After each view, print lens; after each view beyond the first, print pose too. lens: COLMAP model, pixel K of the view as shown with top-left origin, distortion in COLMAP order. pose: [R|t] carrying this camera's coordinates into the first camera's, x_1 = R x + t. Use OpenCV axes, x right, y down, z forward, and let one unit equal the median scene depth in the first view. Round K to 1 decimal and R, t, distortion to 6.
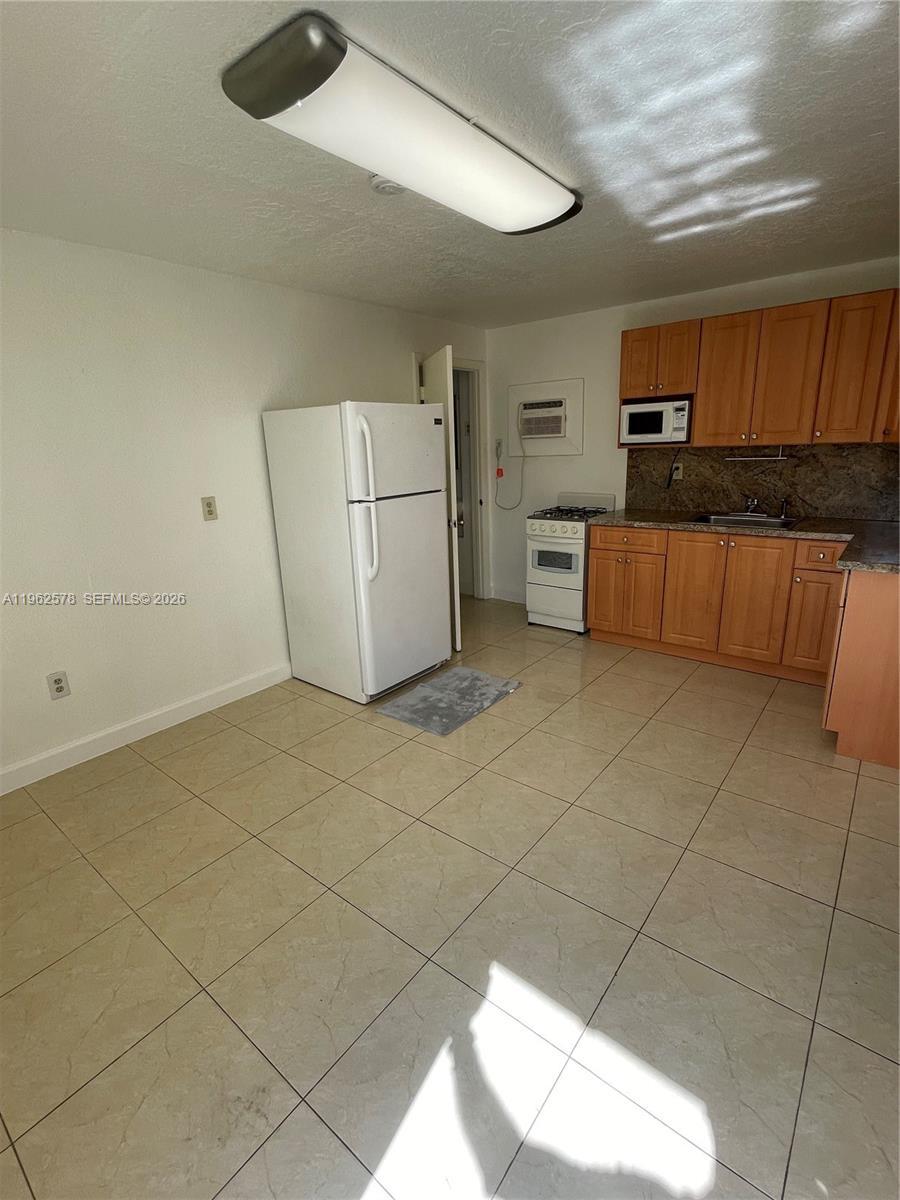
lens RADIAL K [[560.5, 0, 448.0], [0, 560.5, 601.1], [0, 0, 1]] dist [-0.003989, -0.000709]
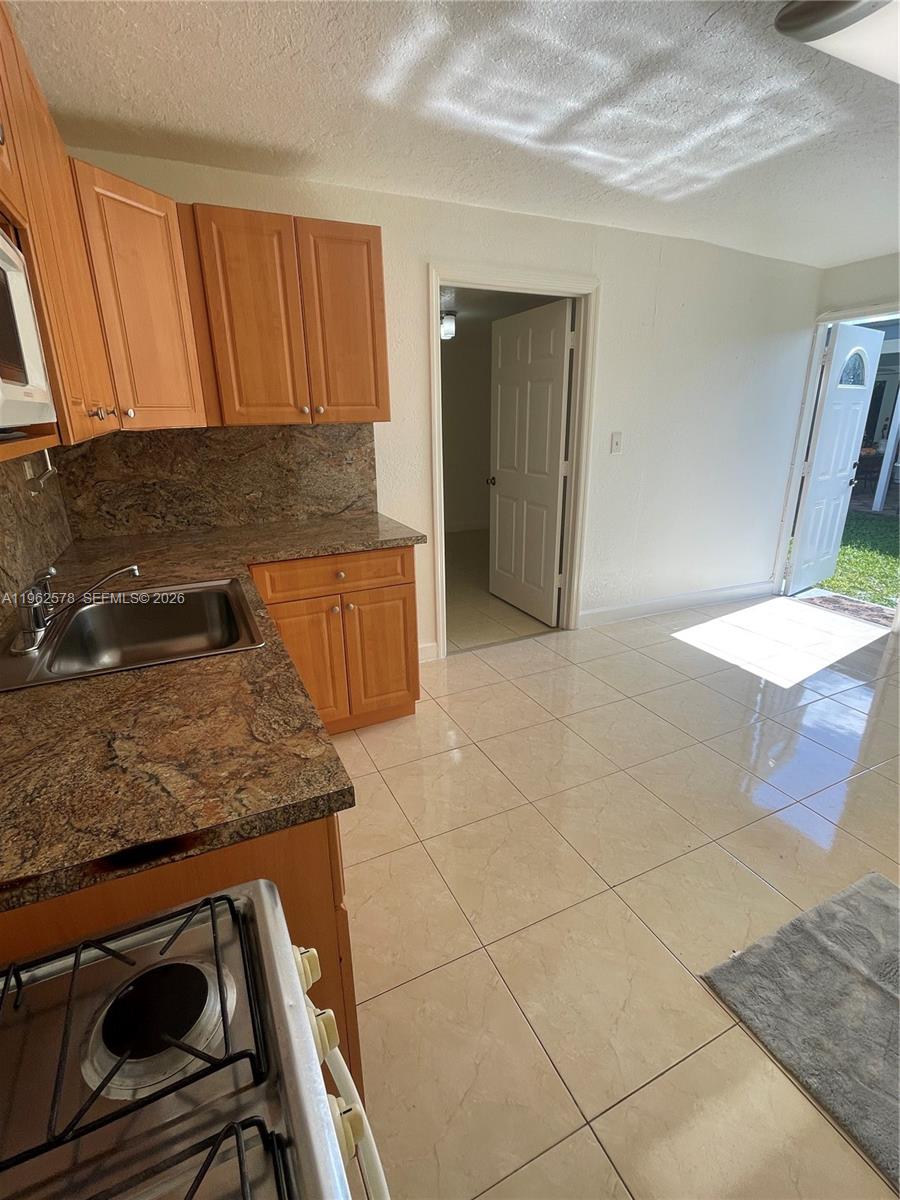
lens RADIAL K [[560.5, 0, 453.2], [0, 560.5, 601.0], [0, 0, 1]] dist [-0.003989, -0.000709]
pose [[-0.903231, -0.091281, 0.419334, 0.144861], [0.159520, 0.835695, 0.525516, -0.327407], [-0.398405, 0.541554, -0.740265, 1.183352]]
